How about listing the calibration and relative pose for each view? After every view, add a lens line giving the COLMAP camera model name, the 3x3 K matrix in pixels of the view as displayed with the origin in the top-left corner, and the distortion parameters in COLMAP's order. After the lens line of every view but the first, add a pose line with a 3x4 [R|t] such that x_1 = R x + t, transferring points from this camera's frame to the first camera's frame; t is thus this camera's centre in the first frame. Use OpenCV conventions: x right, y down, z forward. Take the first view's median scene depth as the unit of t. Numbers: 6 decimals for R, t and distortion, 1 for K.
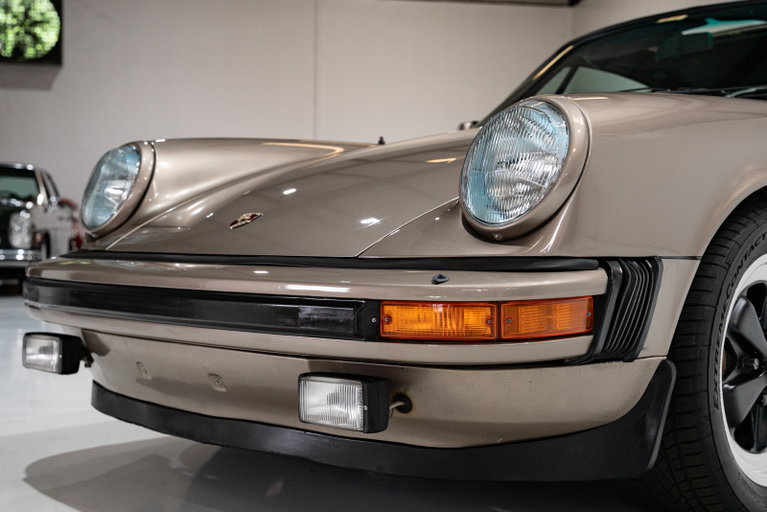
lens RADIAL K [[1094.5, 0, 385.3], [0, 1094.5, 258.4], [0, 0, 1]] dist [0.033580, 0.000000]
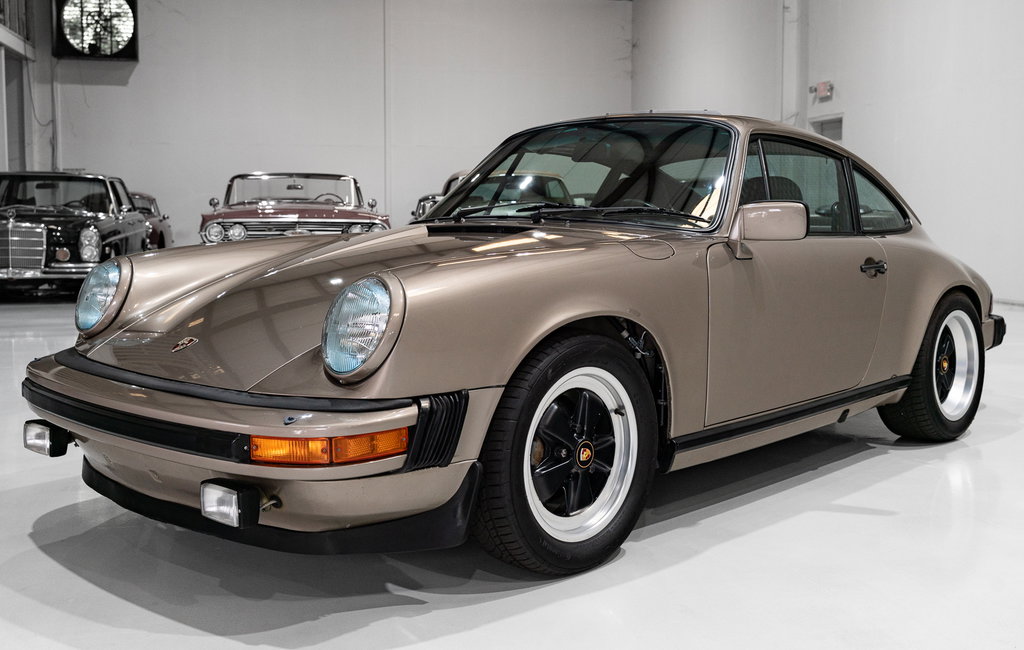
lens RADIAL K [[1064.8, 0, 502.2], [0, 1064.8, 302.1], [0, 0, 1]] dist [0.025924, 0.000000]
pose [[0.999644, -0.010701, 0.024436, 0.267884], [0.008990, 0.997568, 0.069119, -0.206714], [-0.025116, -0.068875, 0.997309, -0.329134]]
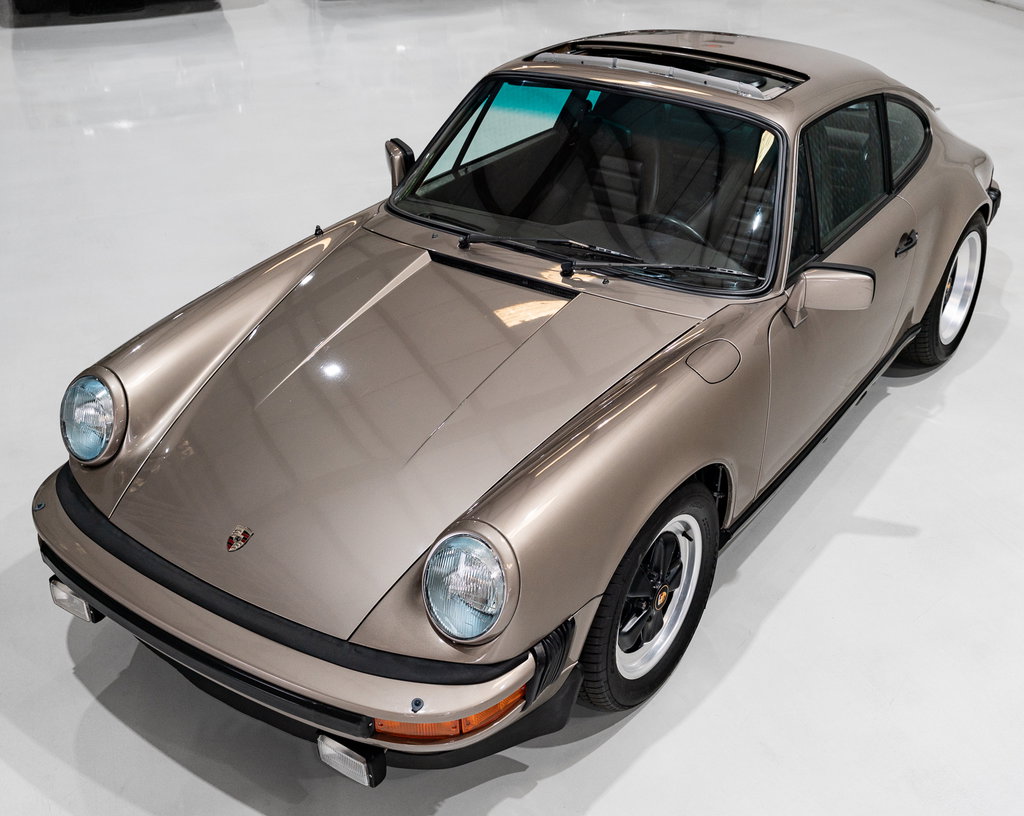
lens RADIAL K [[1199.5, 0, 512.1], [0, 1199.5, 404.5], [0, 0, 1]] dist [0.008559, 0.000000]
pose [[0.983706, -0.109737, 0.142407, -0.006226], [0.025853, 0.870215, 0.491994, -0.981361], [-0.177915, -0.480296, 0.858873, -0.138291]]
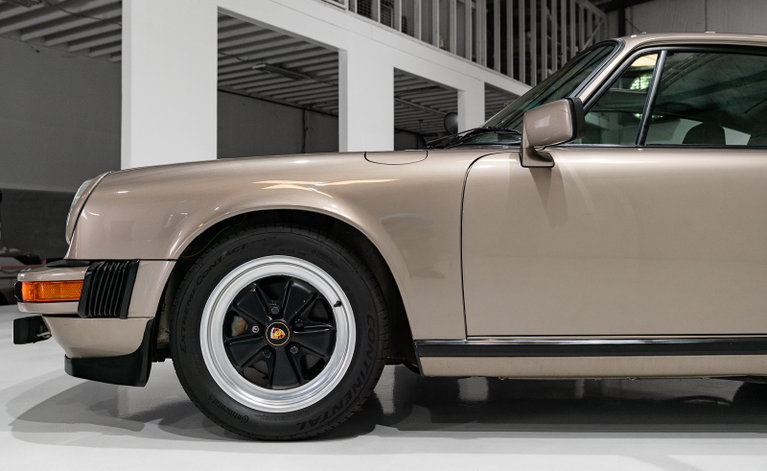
lens RADIAL K [[776.4, 0, 380.1], [0, 776.4, 237.6], [0, 0, 1]] dist [-0.025817, 0.000000]
pose [[0.718958, -0.020623, -0.694747, 1.398194], [0.001427, 0.999601, -0.028195, -0.000841], [0.695052, 0.019280, 0.718701, 0.396980]]
